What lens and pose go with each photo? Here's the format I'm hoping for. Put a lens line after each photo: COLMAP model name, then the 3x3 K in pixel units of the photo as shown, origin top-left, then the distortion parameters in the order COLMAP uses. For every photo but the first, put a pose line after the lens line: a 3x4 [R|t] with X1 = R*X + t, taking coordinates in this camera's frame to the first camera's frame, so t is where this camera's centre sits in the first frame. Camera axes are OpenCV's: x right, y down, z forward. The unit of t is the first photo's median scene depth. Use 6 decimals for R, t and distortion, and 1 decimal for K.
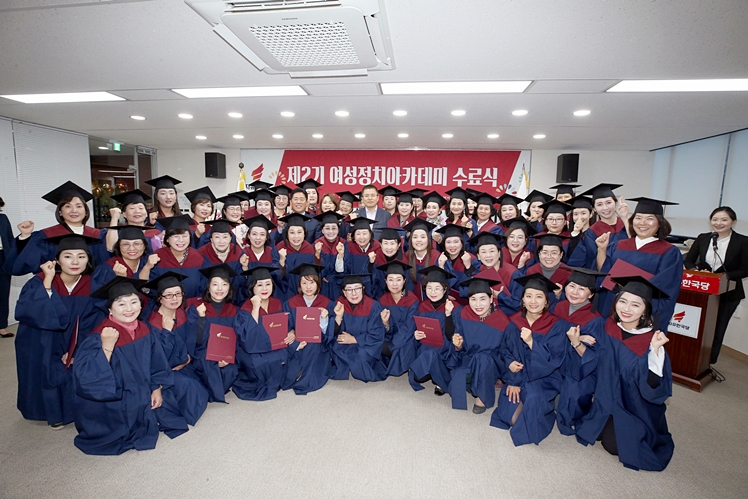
lens RADIAL K [[342.3, 0, 374.0], [0, 342.3, 249.5], [0, 0, 1]] dist [-0.034731, 0.000378]
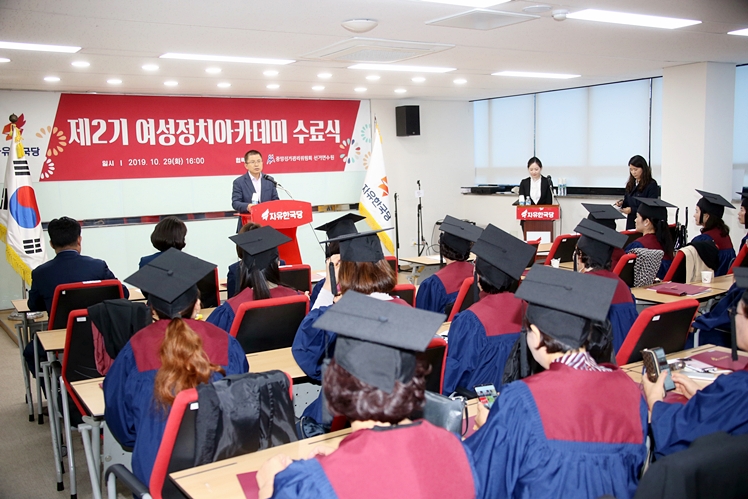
lens RADIAL K [[785.0, 0, 375.3], [0, 785.0, 225.9], [0, 0, 1]] dist [-0.048188, 0.202011]
pose [[0.765360, -0.093601, 0.636760, -0.802727], [0.126044, 0.992008, -0.005679, 0.040361], [-0.631140, 0.084606, 0.771041, -0.513612]]
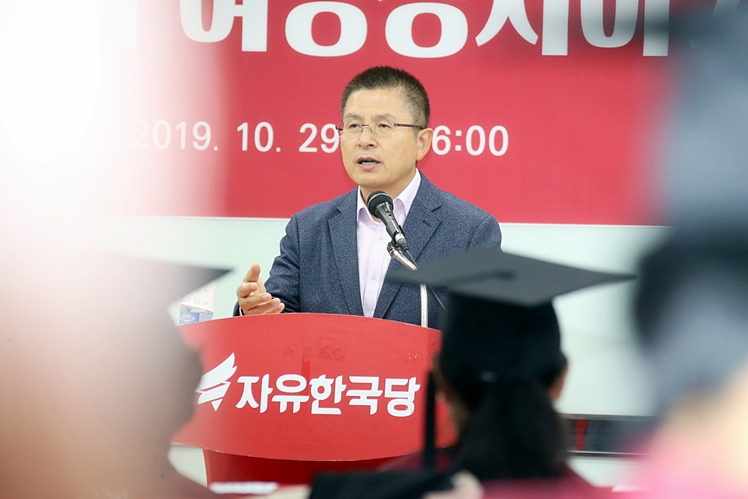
lens RADIAL K [[5099.2, 0, 374.0], [0, 5099.2, 249.5], [0, 0, 1]] dist [2.227602, 10.214208]
pose [[0.988471, 0.003338, -0.151376, 0.273785], [-0.027256, 0.987348, -0.156206, 0.219621], [0.148939, 0.158531, 0.976056, -1.045847]]
